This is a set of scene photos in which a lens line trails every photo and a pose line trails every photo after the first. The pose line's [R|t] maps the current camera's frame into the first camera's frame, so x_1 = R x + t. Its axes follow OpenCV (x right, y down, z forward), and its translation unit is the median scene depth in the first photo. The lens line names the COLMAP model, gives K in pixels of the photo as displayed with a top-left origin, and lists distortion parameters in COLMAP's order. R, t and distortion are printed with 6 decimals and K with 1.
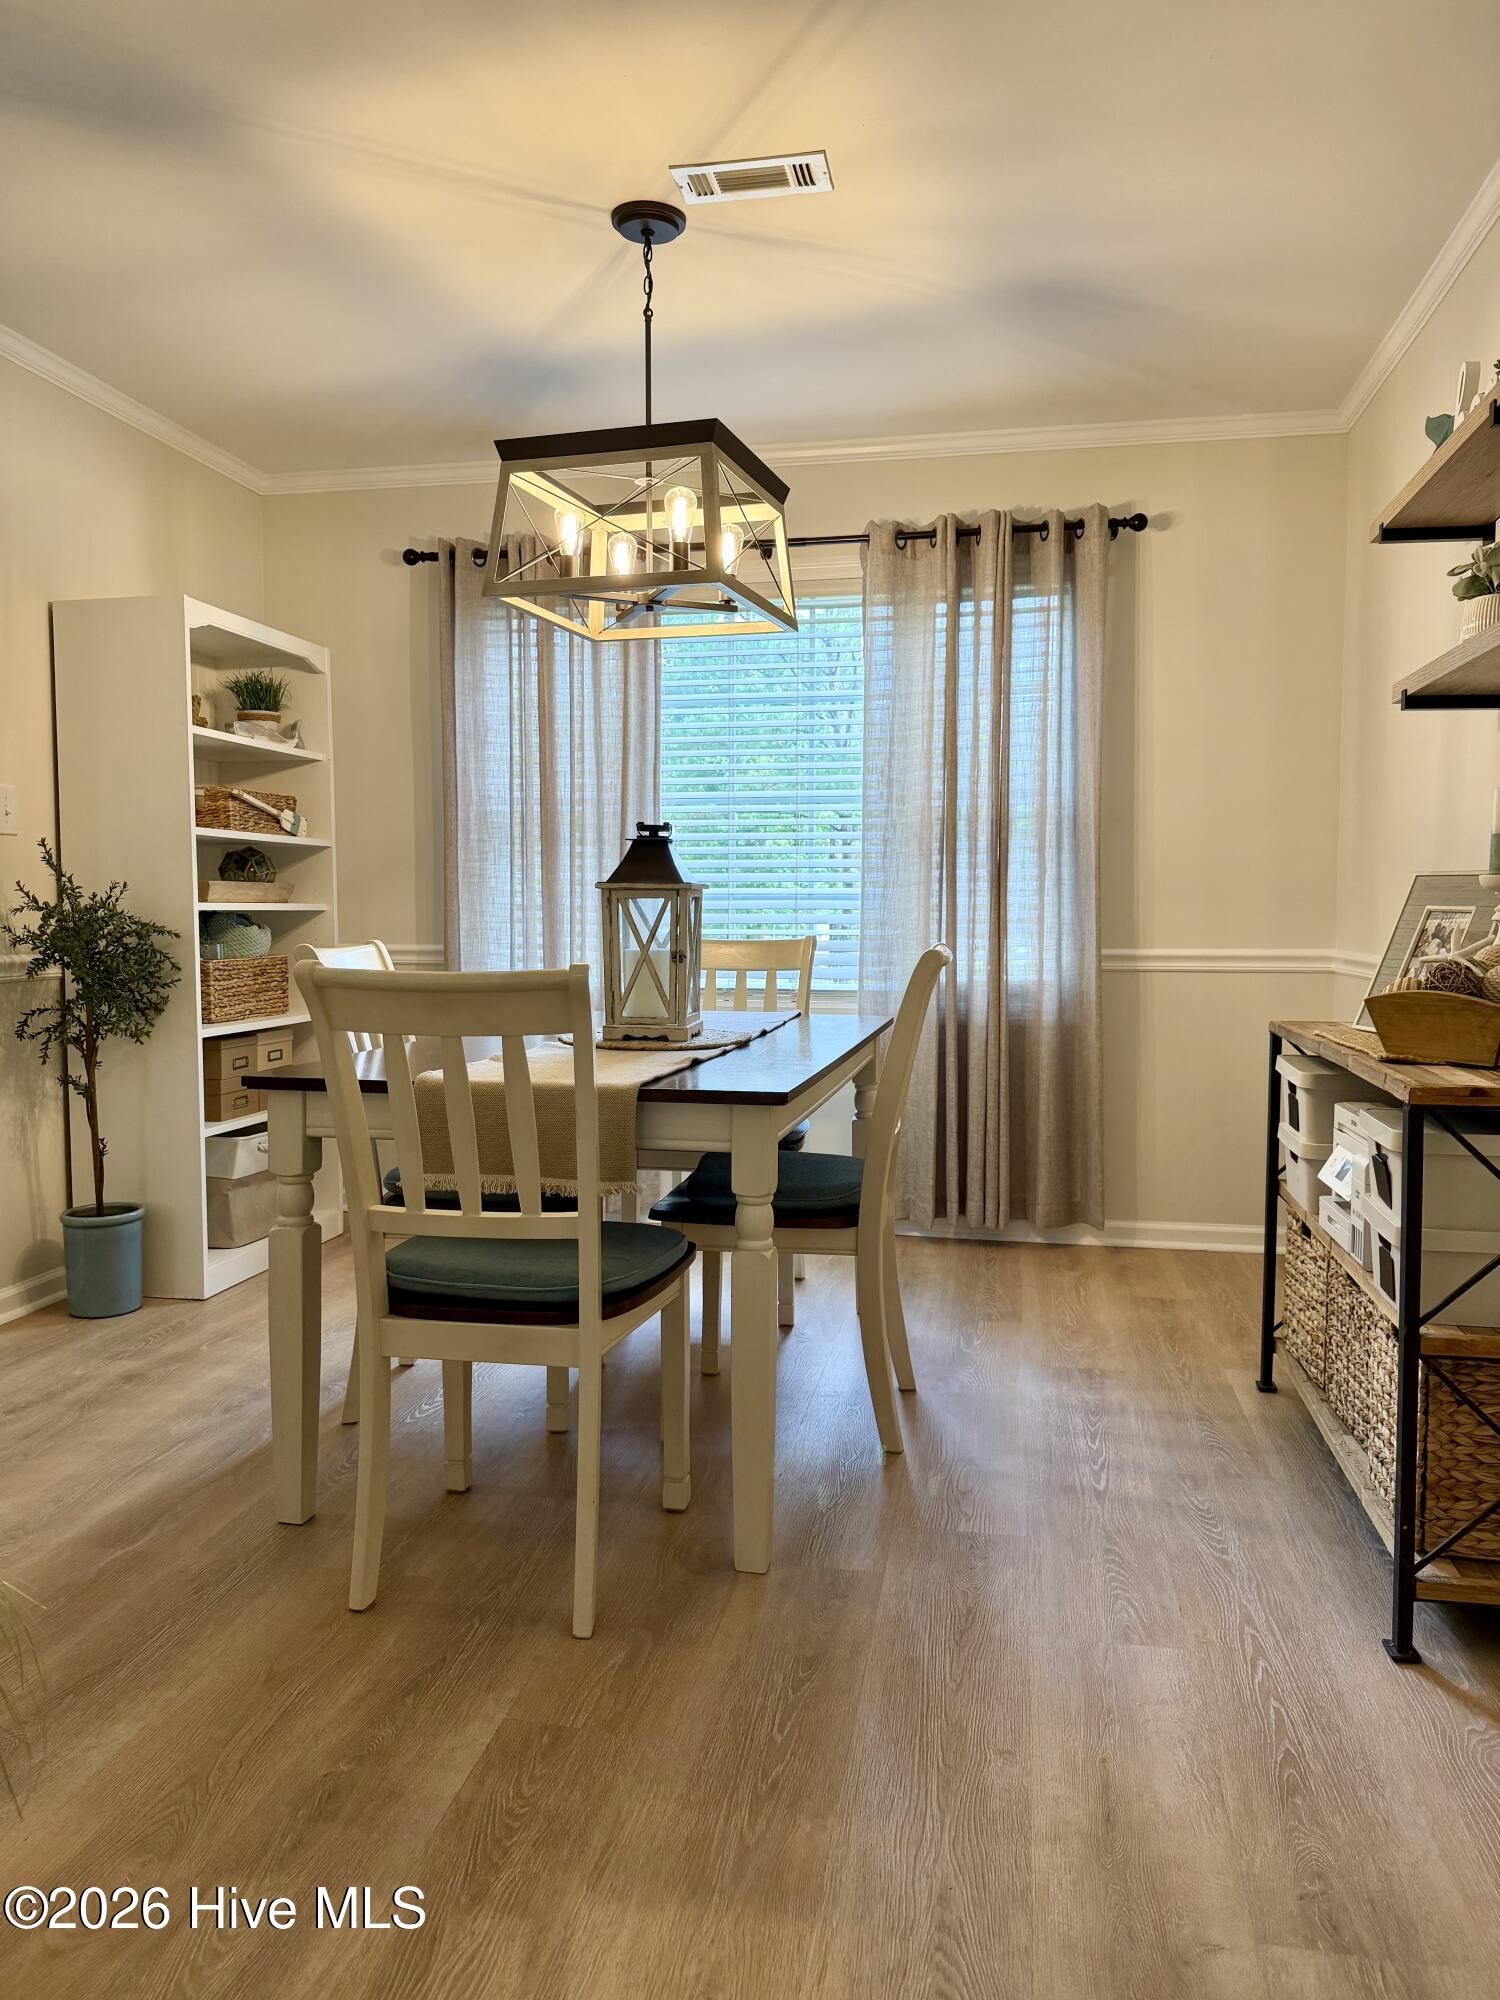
lens RADIAL K [[1399.6, 0, 749.4], [0, 1399.6, 994.0], [0, 0, 1]] dist [0.029167, -0.031360]
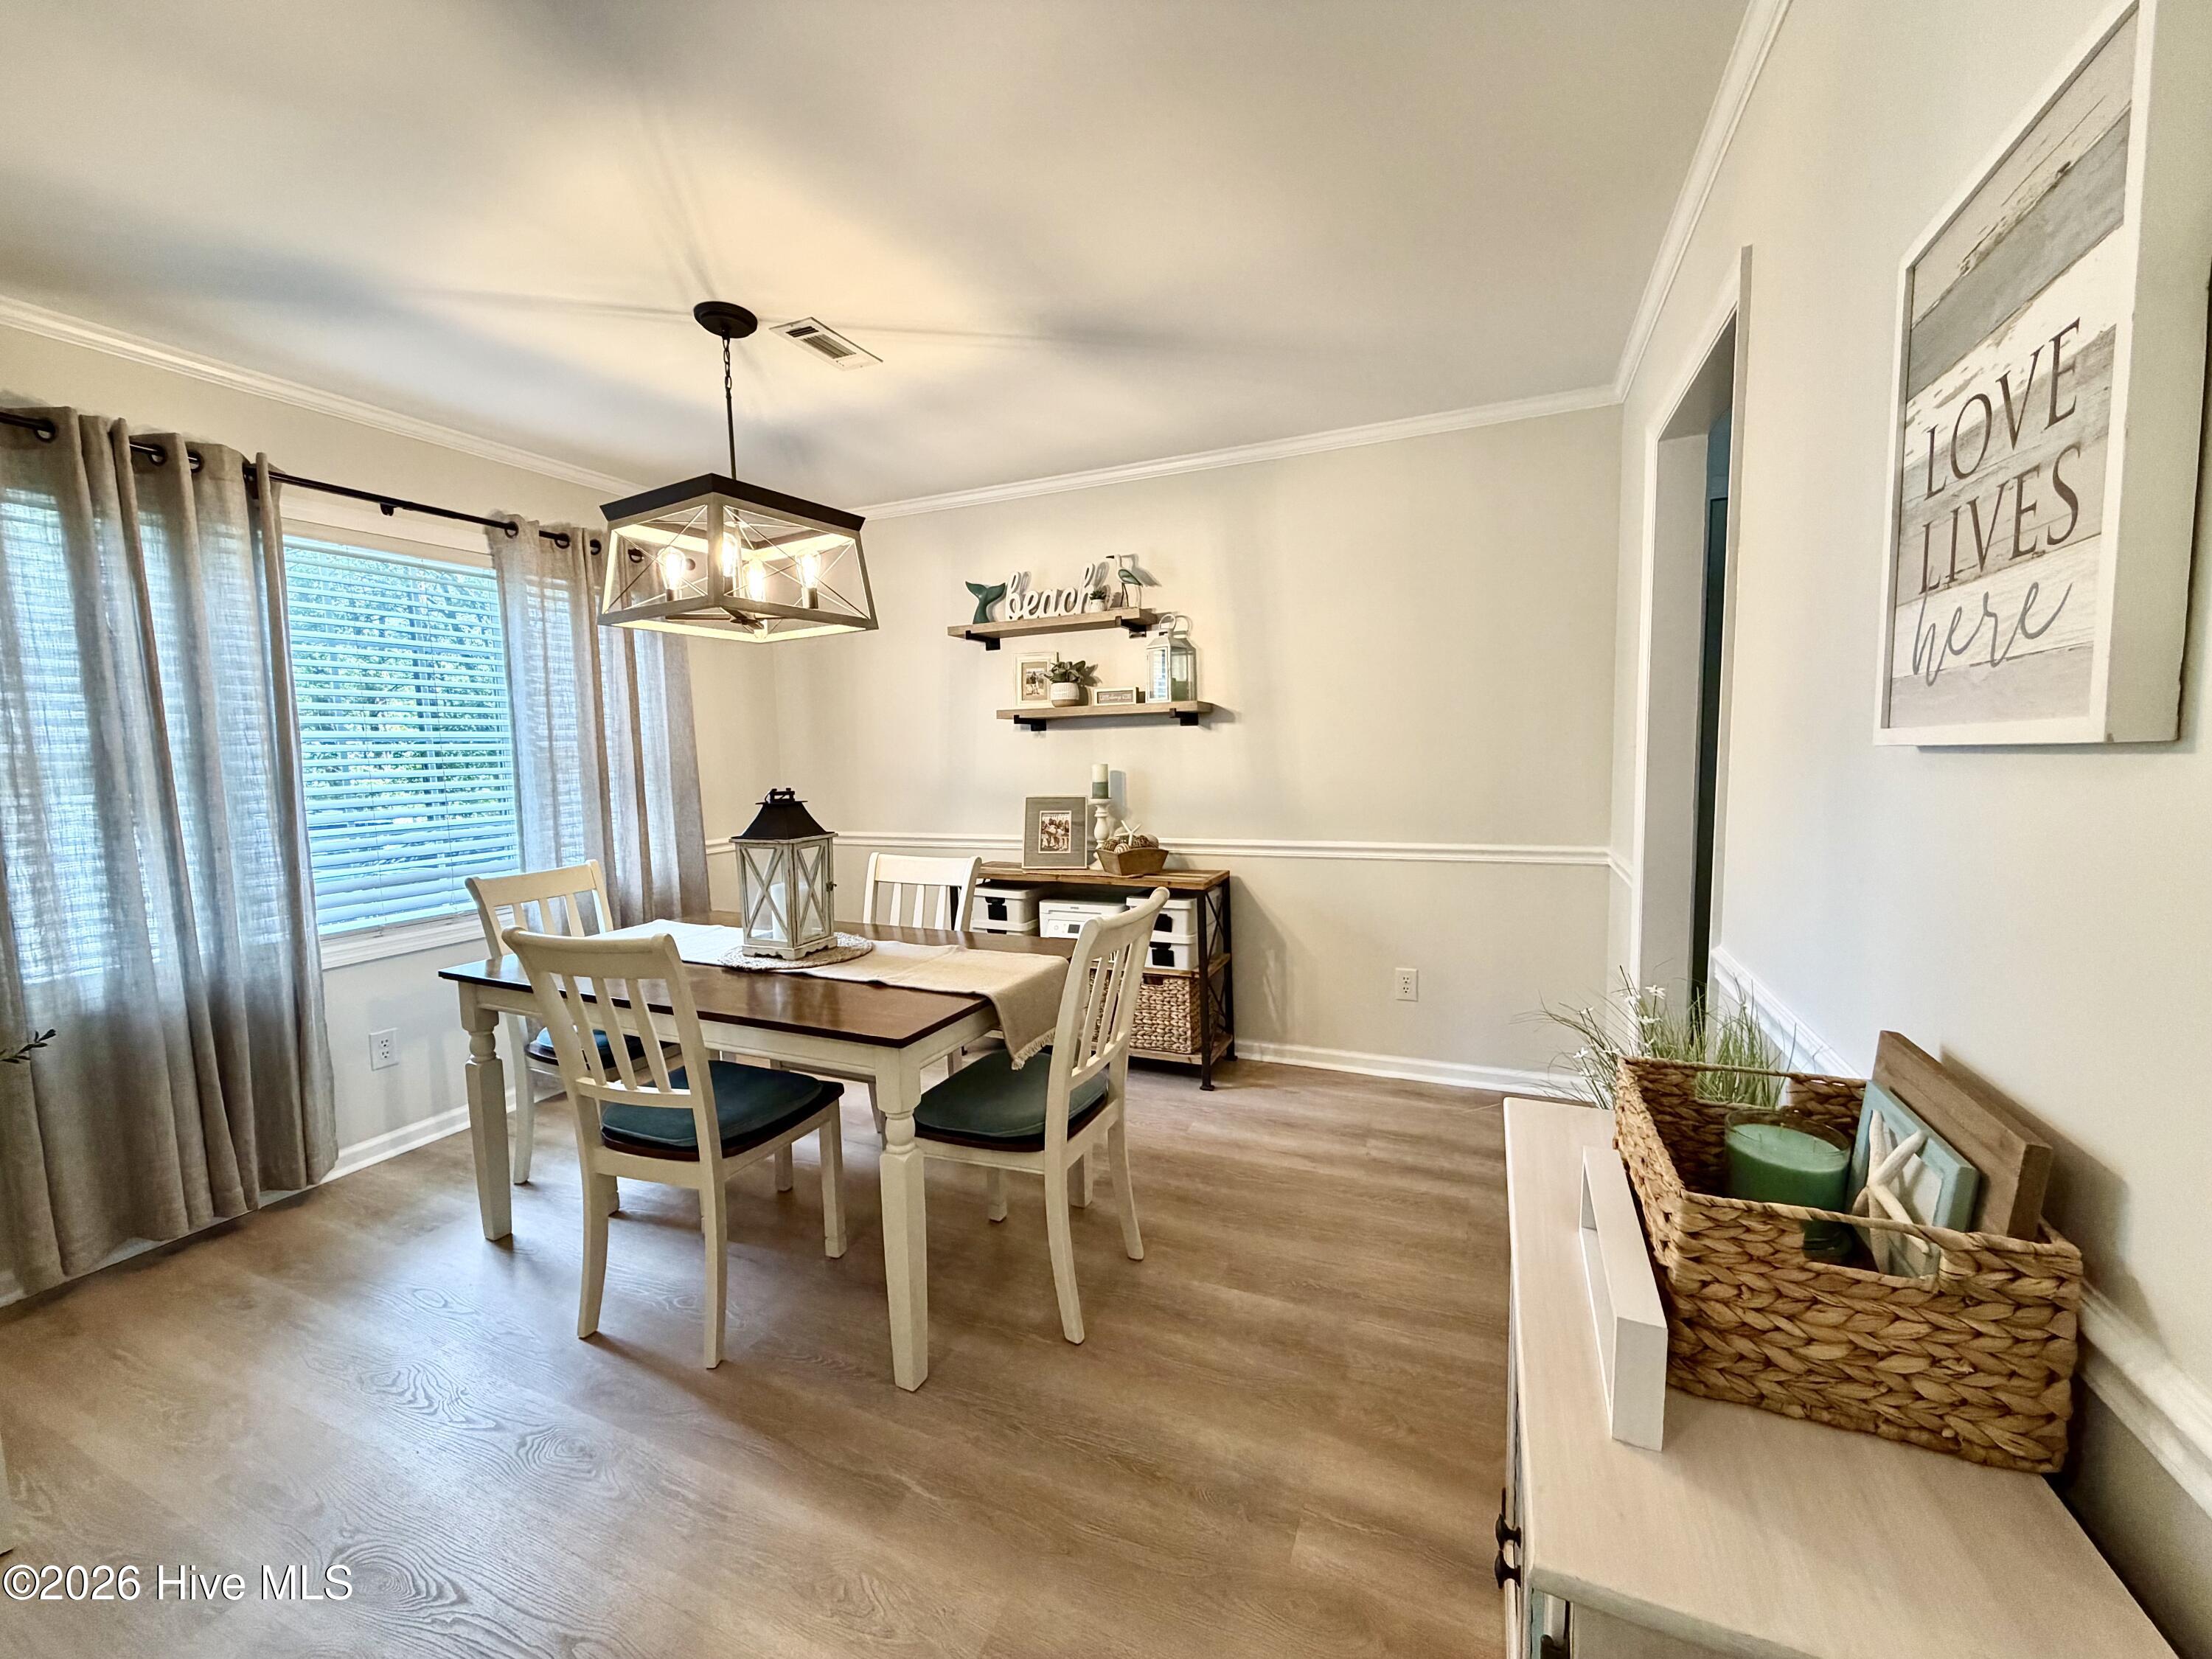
lens RADIAL K [[878.5, 0, 1100.6], [0, 878.5, 826.6], [0, 0, 1]] dist [0.002788, 0.000274]
pose [[0.232982, -0.093761, 0.967951, -0.813707], [0.085184, 0.993483, 0.075731, -0.127049], [-0.968743, 0.064810, 0.239451, 0.518912]]
